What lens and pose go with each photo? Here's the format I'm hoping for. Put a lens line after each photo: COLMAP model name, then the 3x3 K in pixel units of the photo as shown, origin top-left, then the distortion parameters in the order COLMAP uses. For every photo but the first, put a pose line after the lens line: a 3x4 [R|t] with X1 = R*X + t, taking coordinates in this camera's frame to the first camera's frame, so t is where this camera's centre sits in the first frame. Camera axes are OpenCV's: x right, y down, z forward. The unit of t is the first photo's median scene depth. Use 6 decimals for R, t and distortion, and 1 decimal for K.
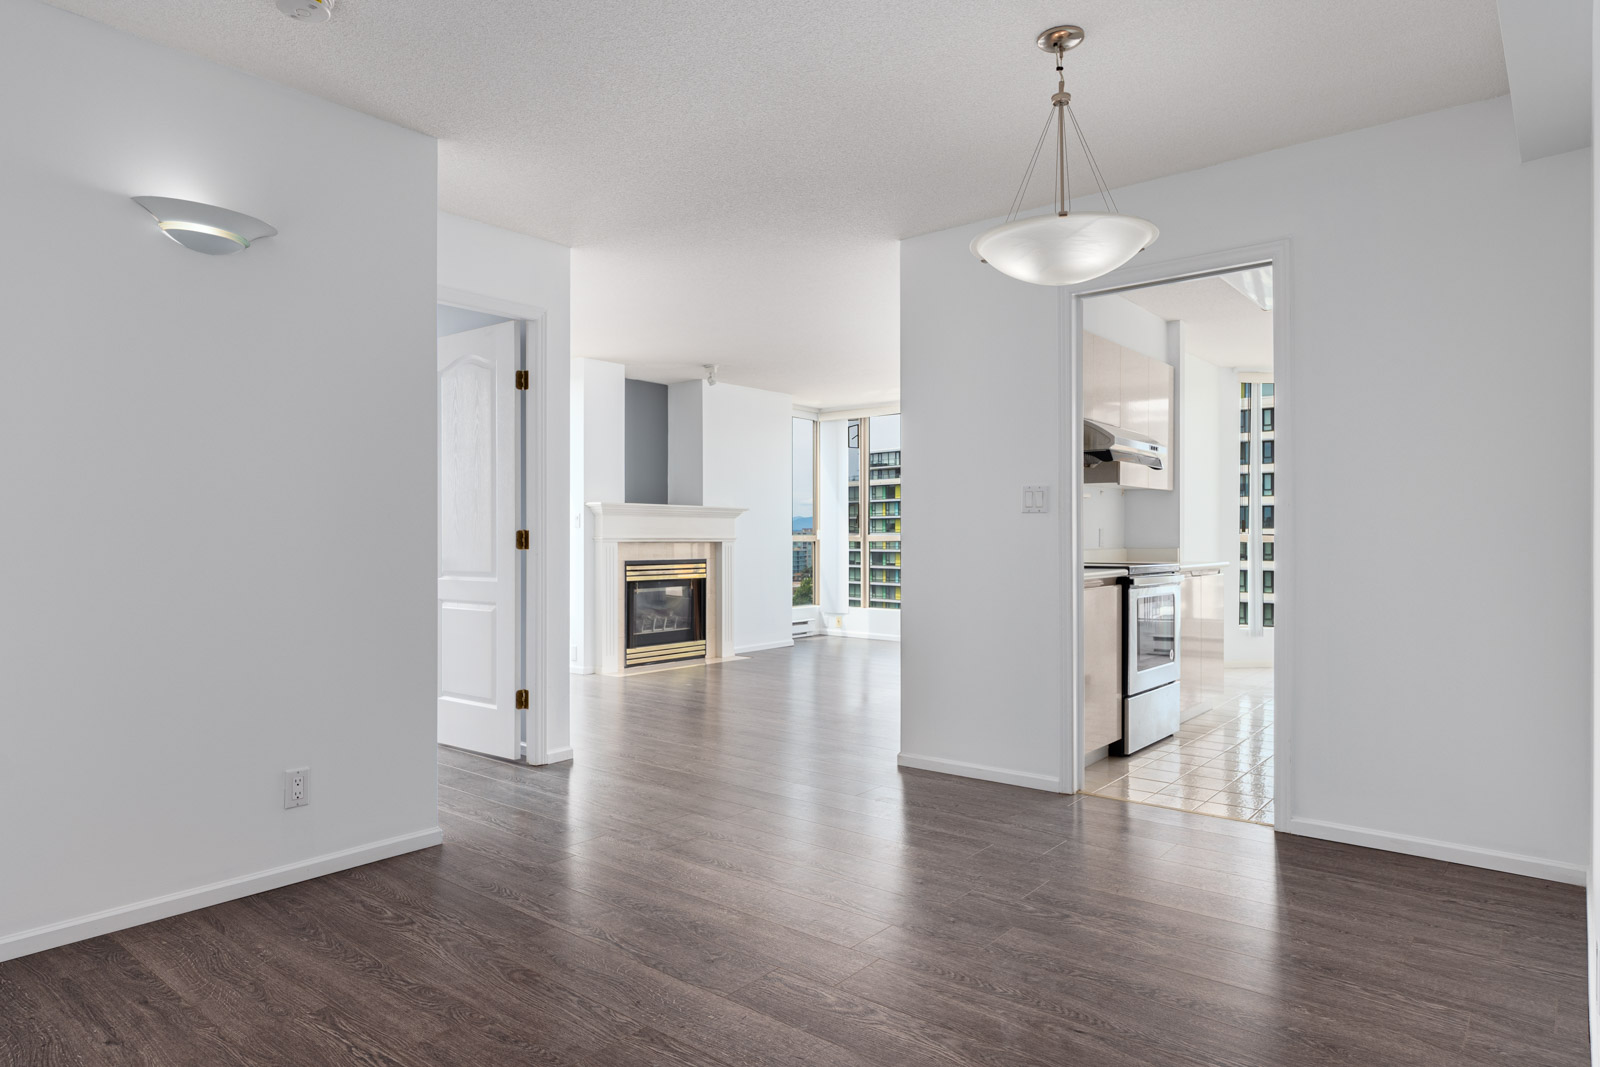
lens RADIAL K [[963.7, 0, 807.2], [0, 963.7, 532.6], [0, 0, 1]] dist [-0.007318, -0.001569]
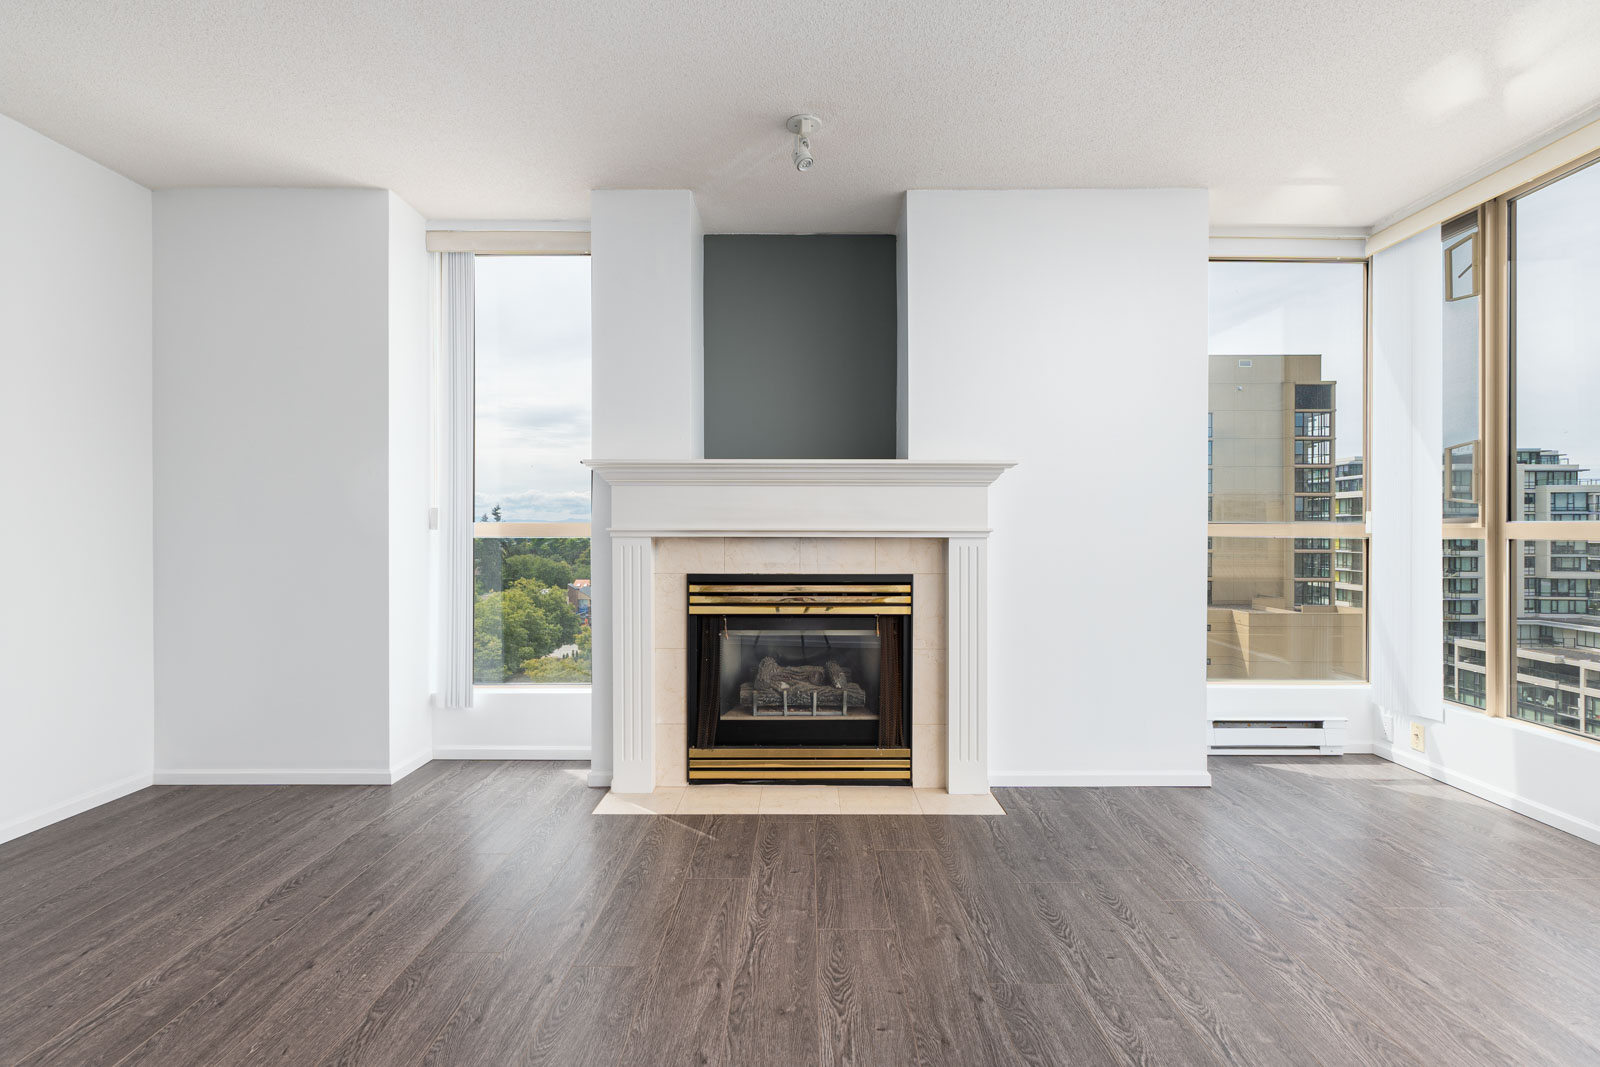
lens RADIAL K [[759.0, 0, 811.7], [0, 759.0, 531.1], [0, 0, 1]] dist [0.004198, -0.001772]
pose [[0.625663, 0.005371, -0.780075, 0.151905], [0.002174, 0.999960, 0.008628, 0.003118], [0.780091, -0.007094, 0.625626, 0.743264]]
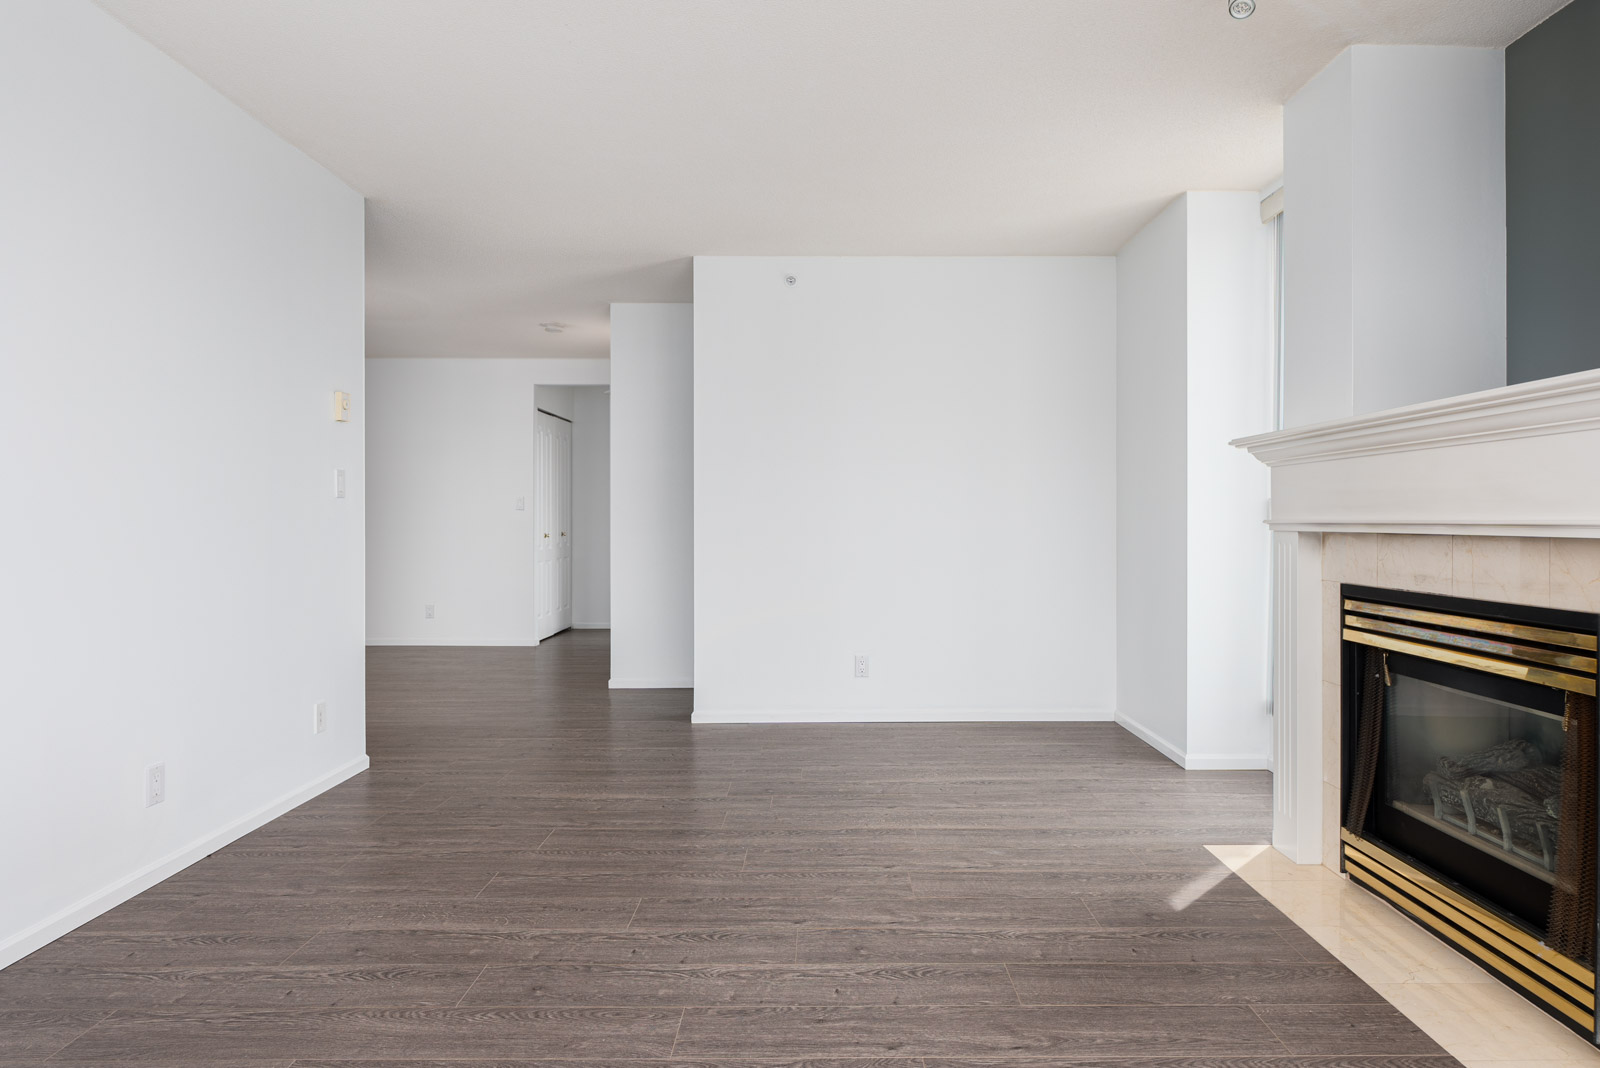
lens RADIAL K [[963.7, 0, 827.1], [0, 963.7, 530.1], [0, 0, 1]] dist [-0.007318, -0.001569]
pose [[-0.774636, 0.004706, -0.632390, 0.177723], [-0.000489, 0.999968, 0.008041, 0.005682], [0.632408, 0.006538, -0.774608, 1.074034]]
